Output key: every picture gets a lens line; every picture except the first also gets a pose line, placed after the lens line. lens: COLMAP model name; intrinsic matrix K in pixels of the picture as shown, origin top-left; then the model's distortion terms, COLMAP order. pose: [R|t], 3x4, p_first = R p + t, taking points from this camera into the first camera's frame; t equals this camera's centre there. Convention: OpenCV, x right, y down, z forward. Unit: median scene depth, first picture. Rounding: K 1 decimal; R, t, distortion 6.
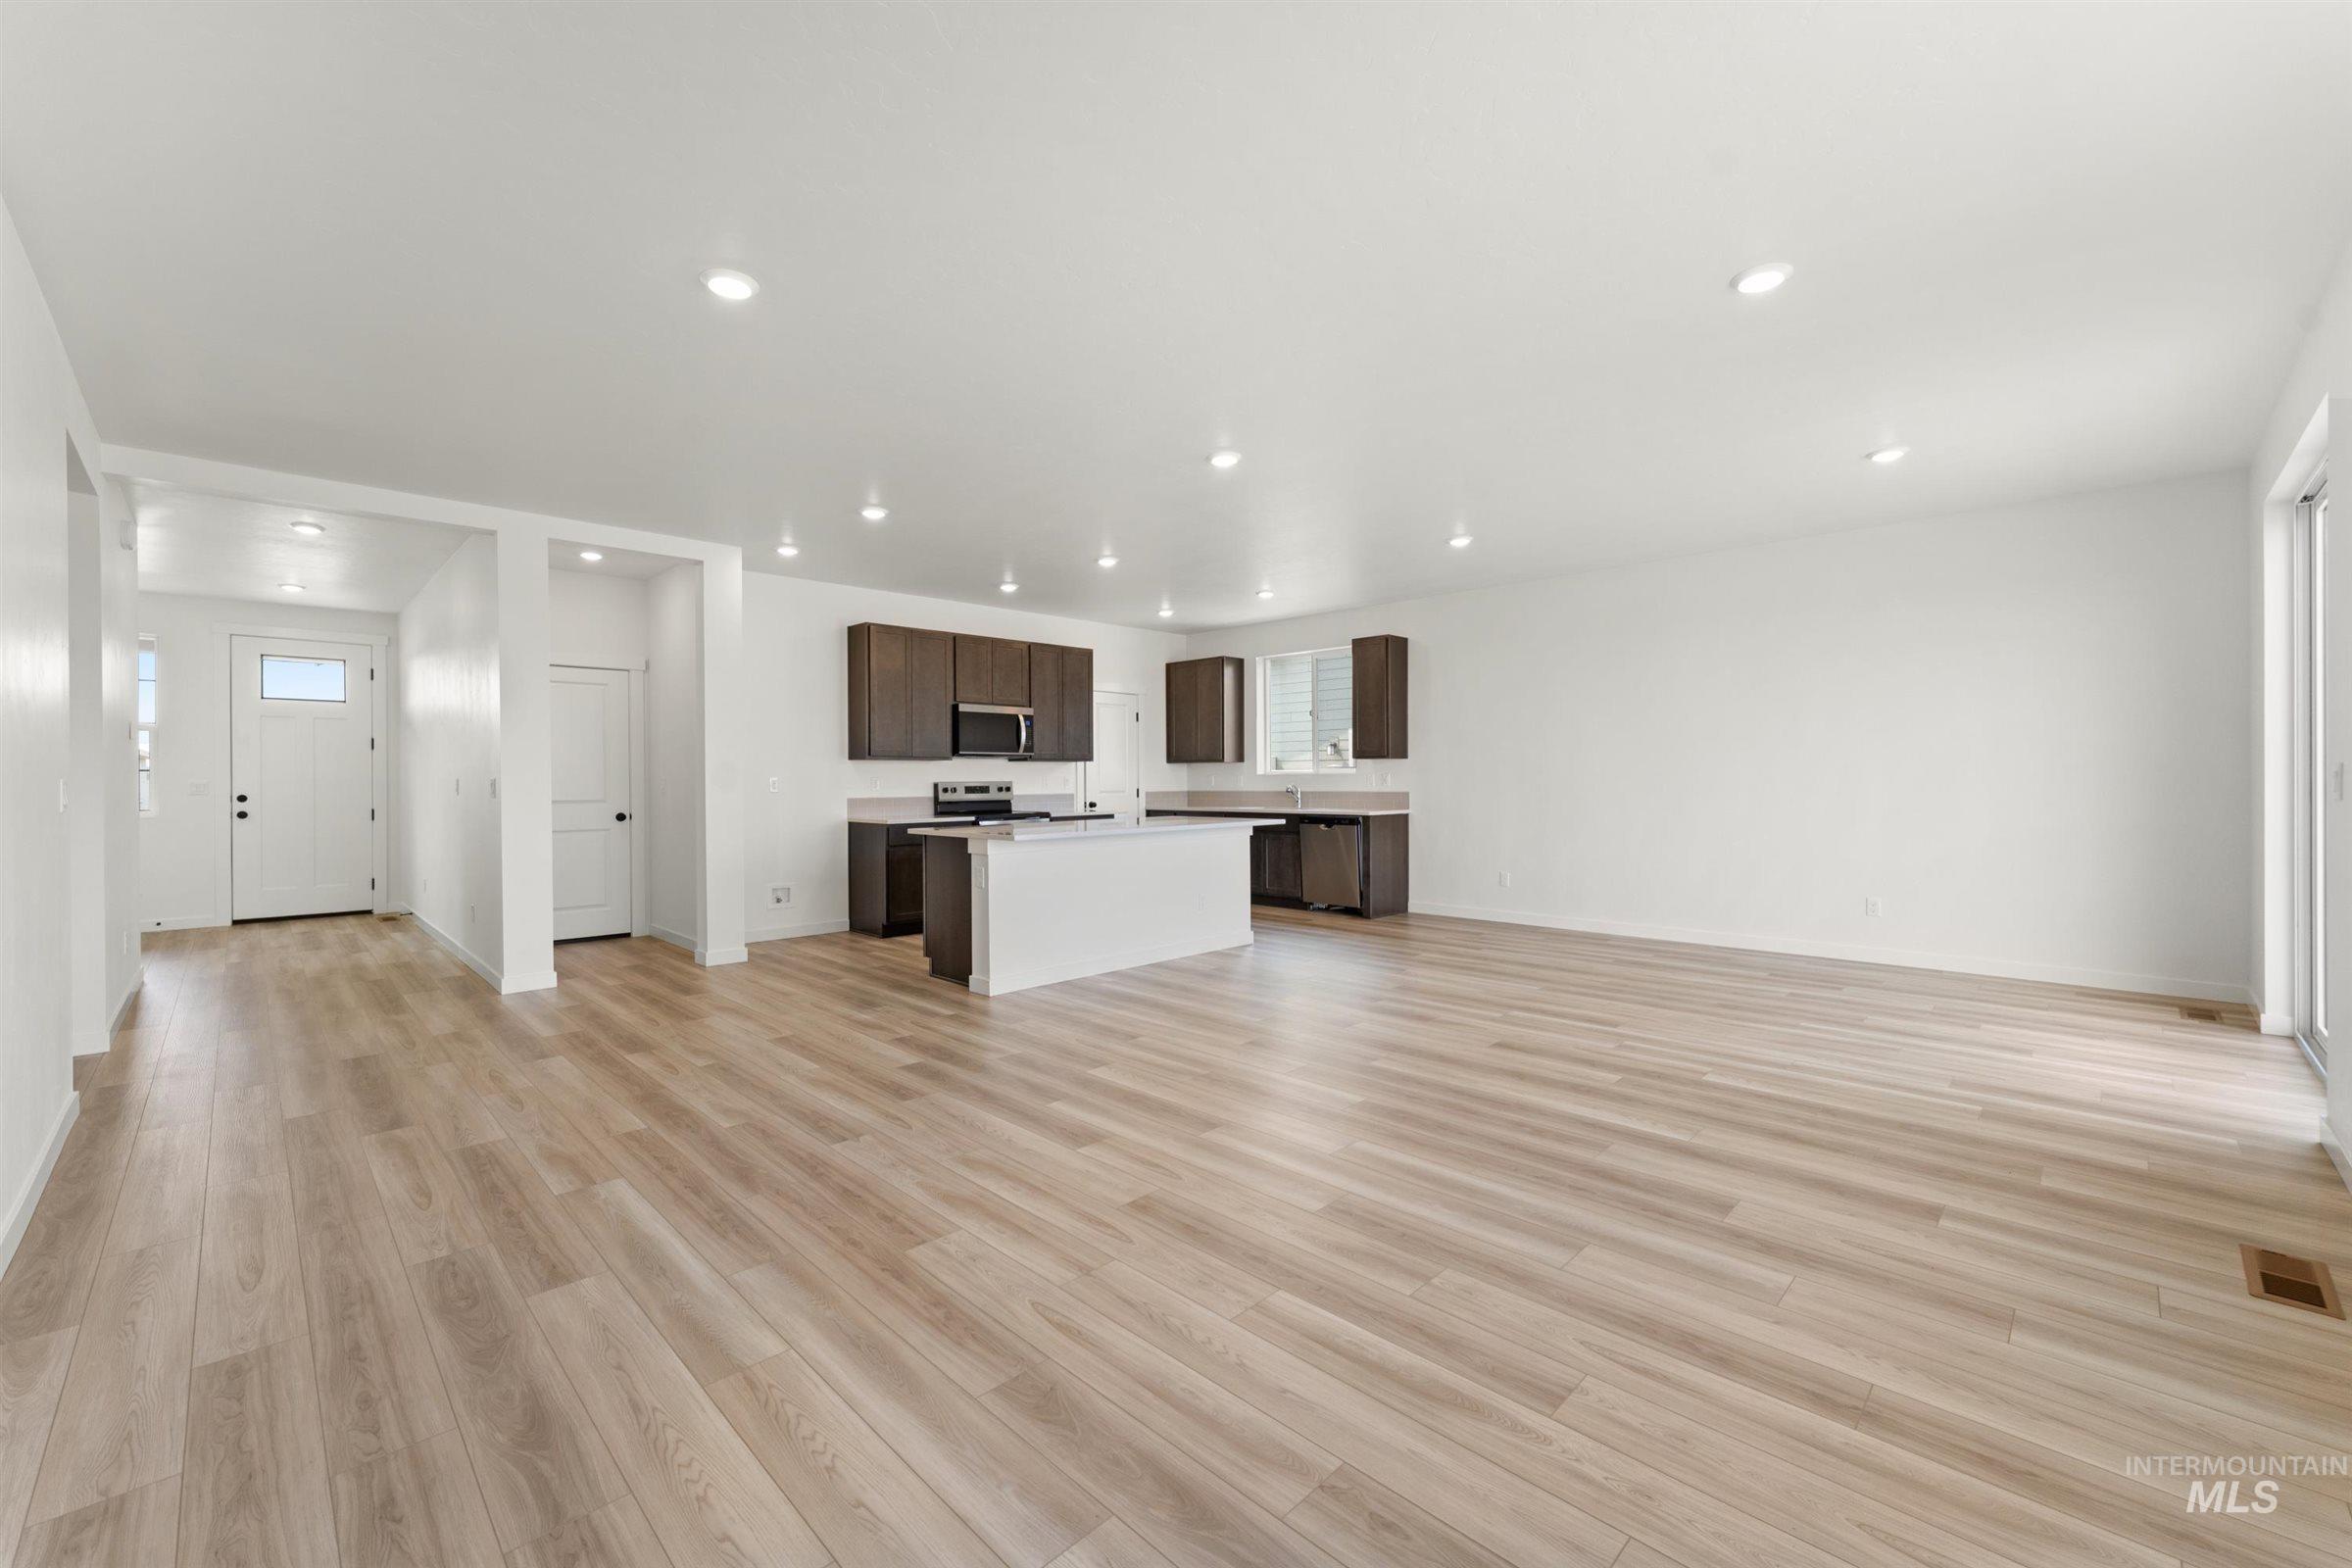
lens RADIAL K [[954.5, 0, 1192.7], [0, 954.5, 794.4], [0, 0, 1]] dist [-0.003907, -0.000737]
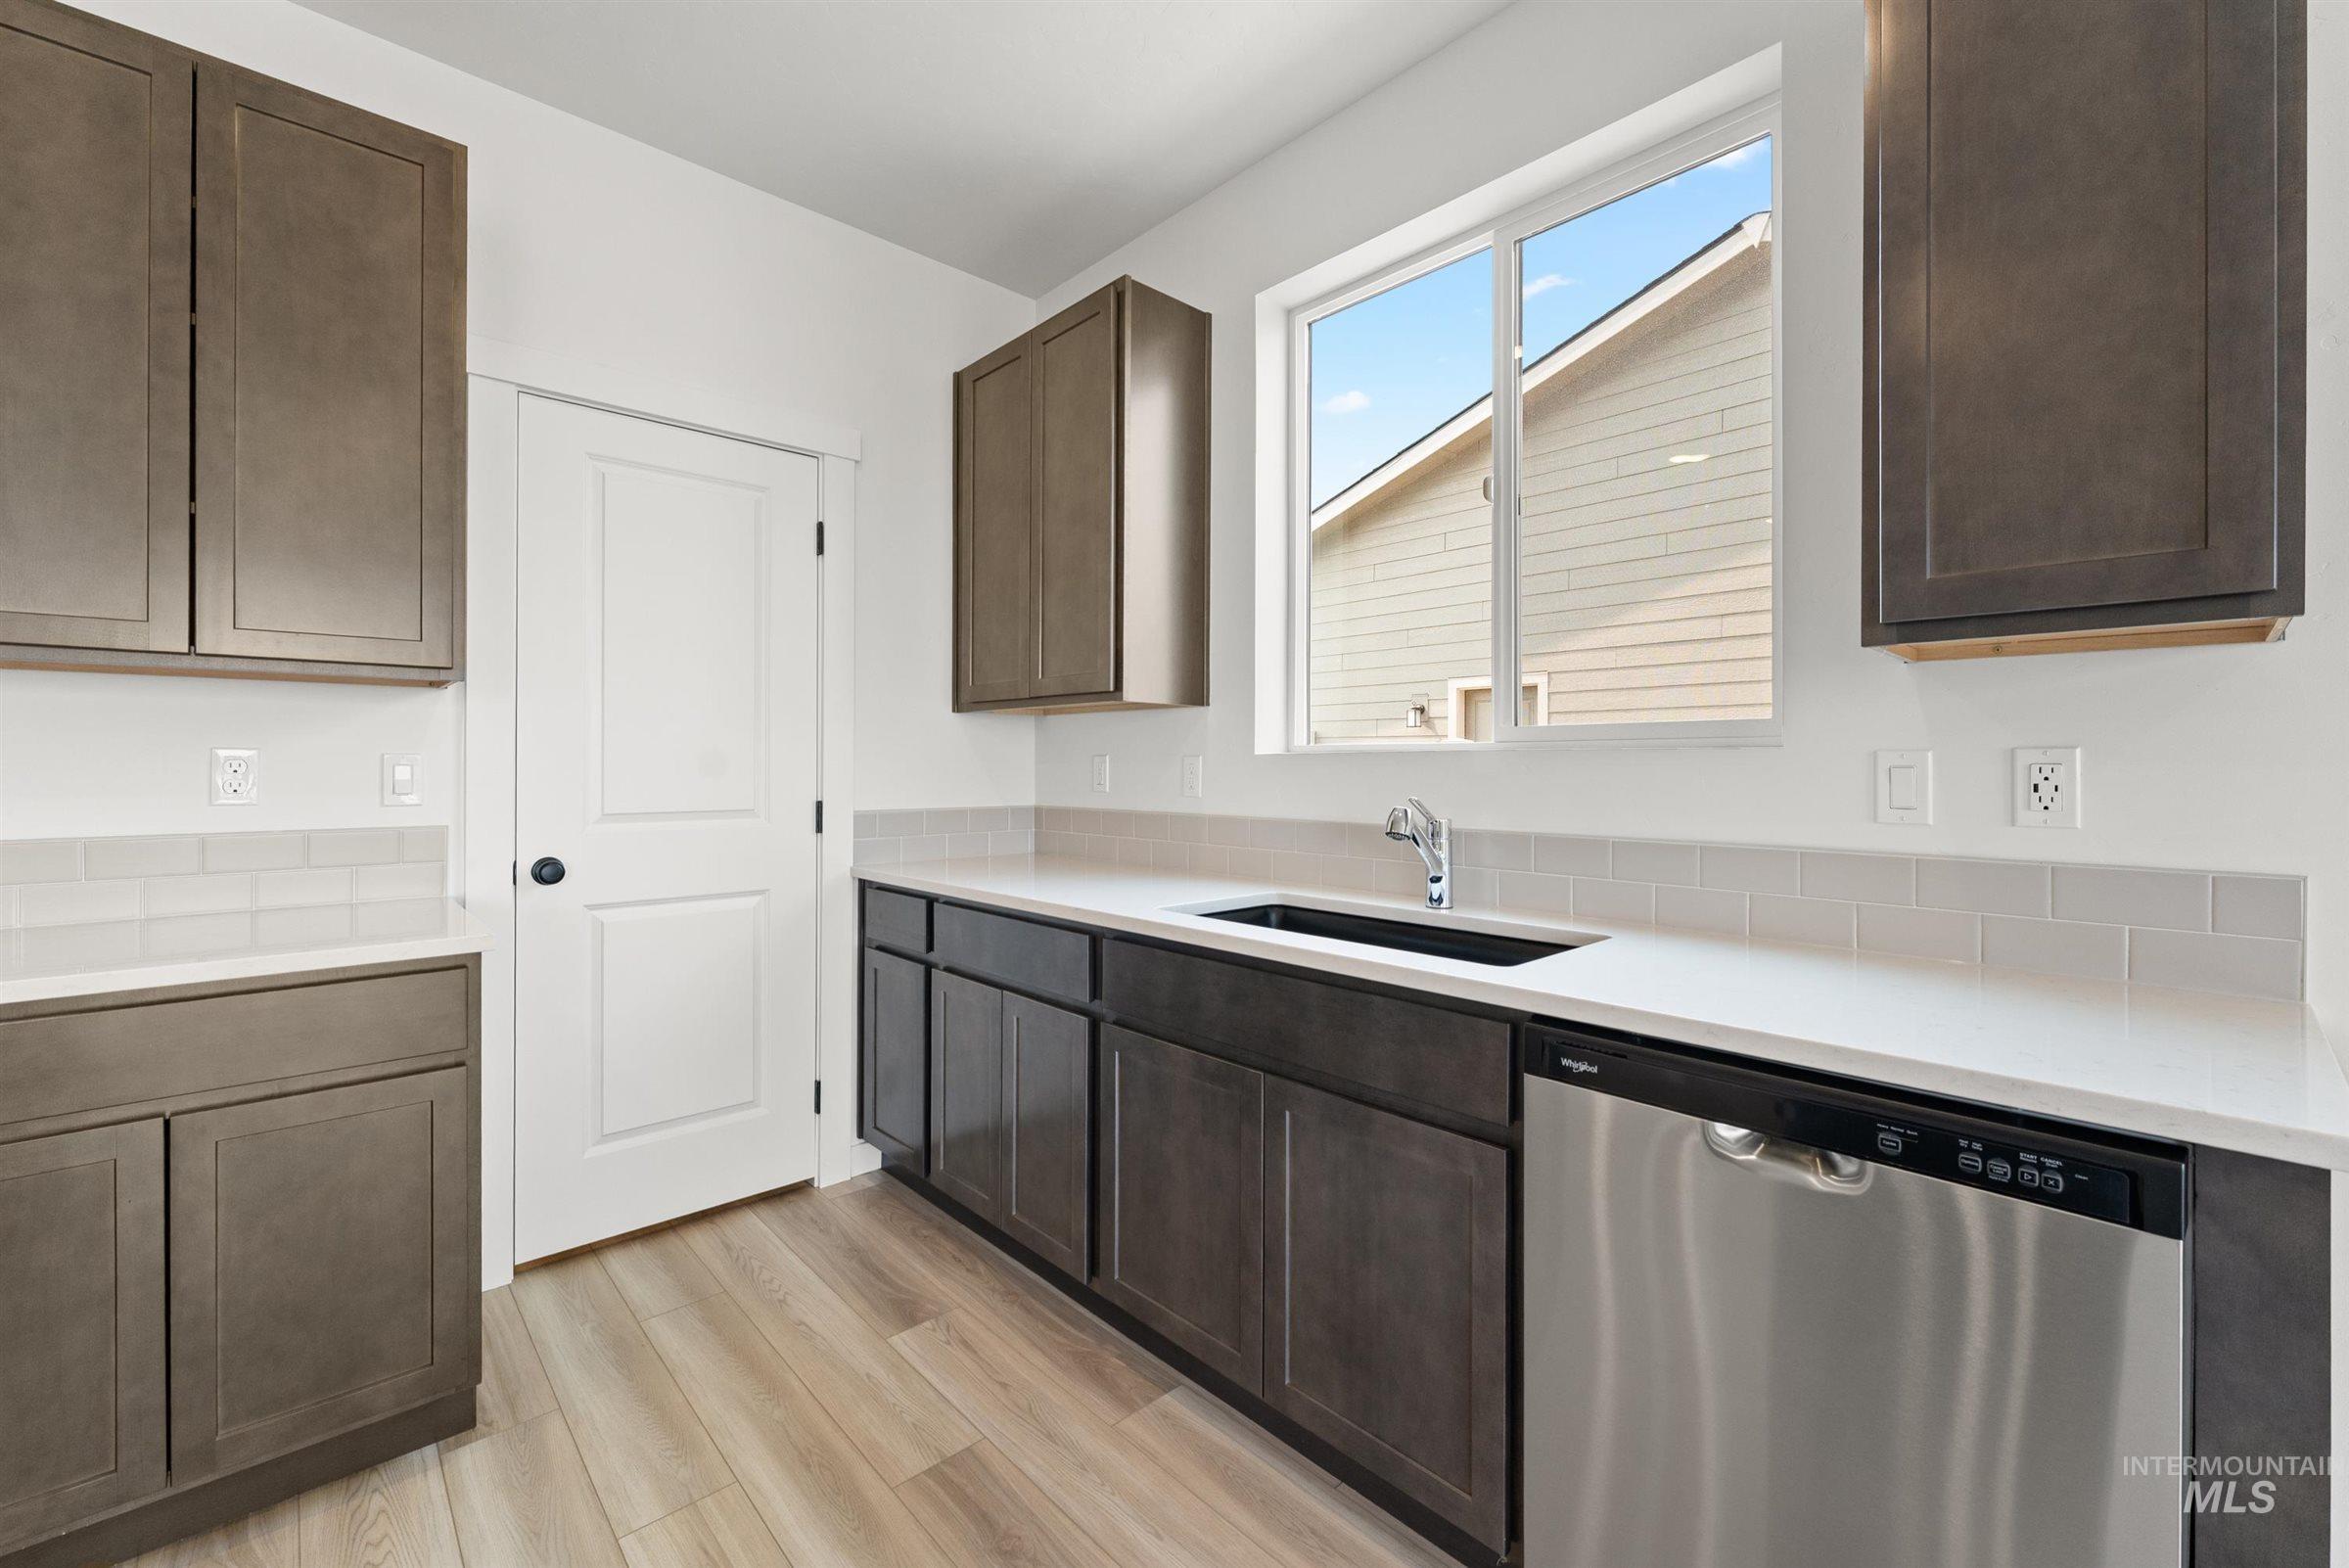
lens RADIAL K [[953.3, 0, 1190.0], [0, 953.3, 761.2], [0, 0, 1]] dist [-0.003907, -0.000737]
pose [[0.998445, 0.006376, -0.055386, 0.076621], [-0.007365, 0.999817, -0.017669, -0.016348], [0.055264, 0.018050, 0.998309, 0.881319]]
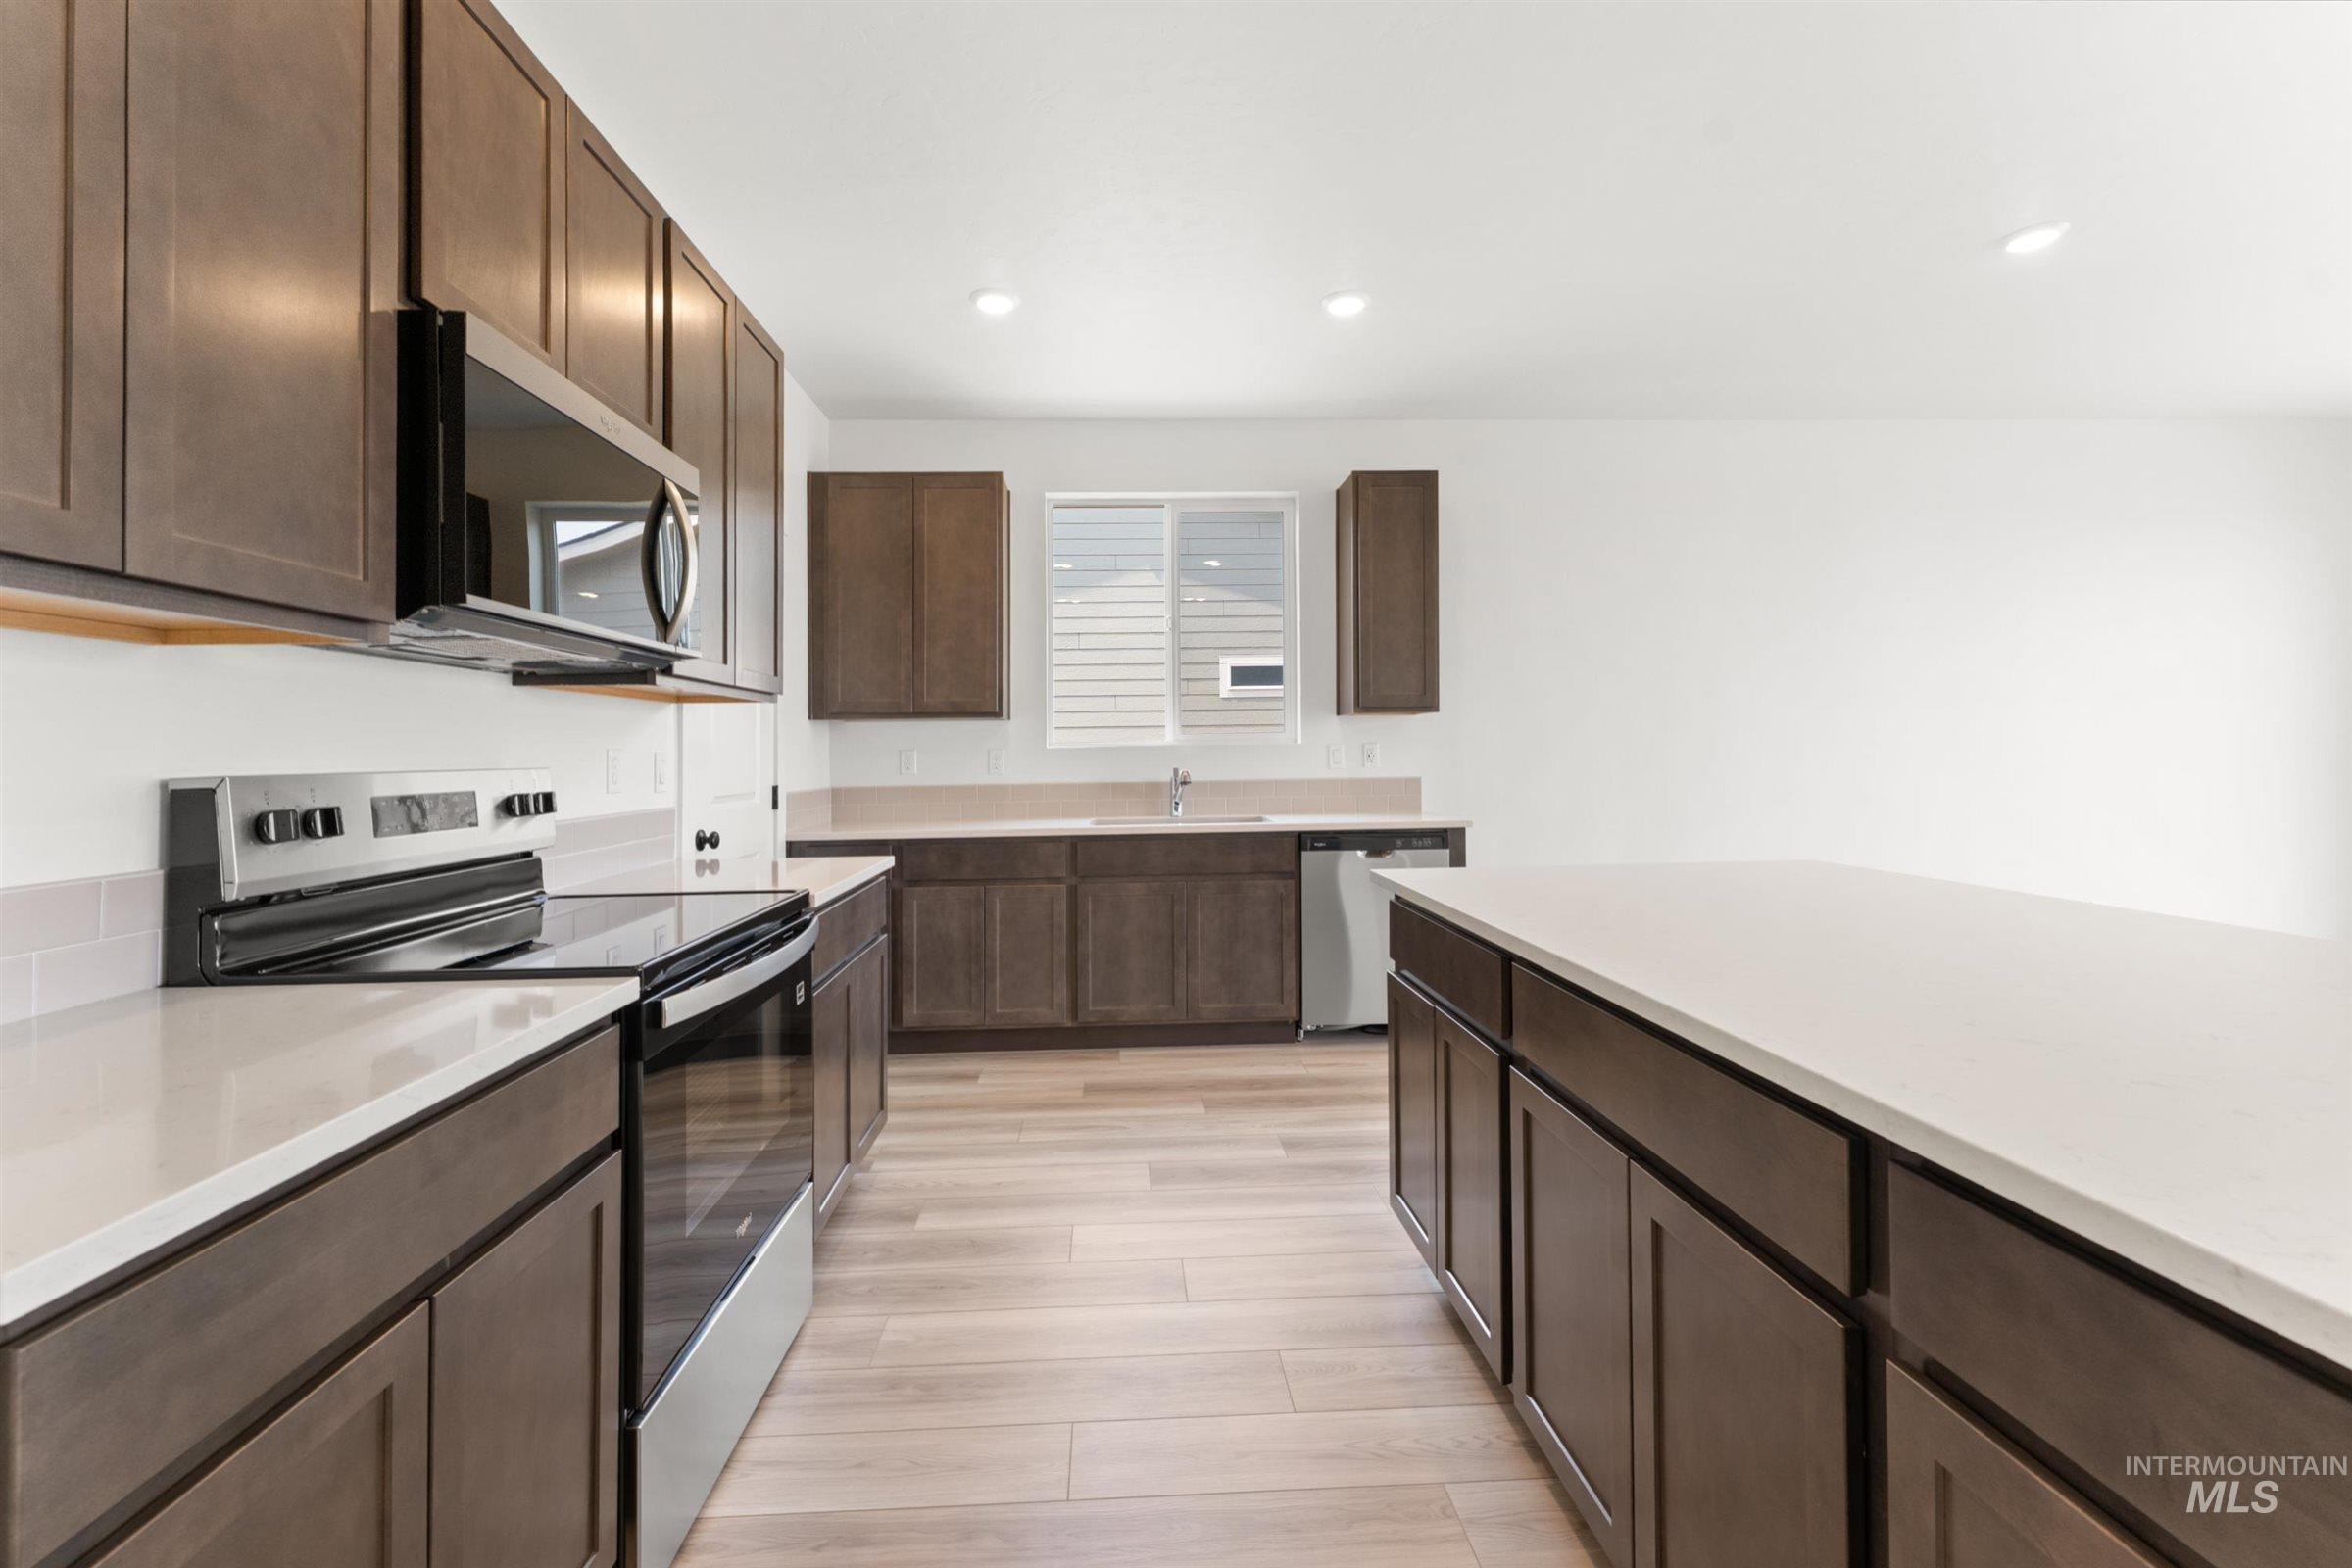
lens RADIAL K [[954.5, 0, 1142.3], [0, 954.5, 750.2], [0, 0, 1]] dist [-0.003907, -0.000737]
pose [[0.695408, -0.003047, 0.718608, -0.271526], [0.023496, 0.999553, -0.018499, -0.011764], [-0.718231, 0.029749, 0.695169, 0.766932]]
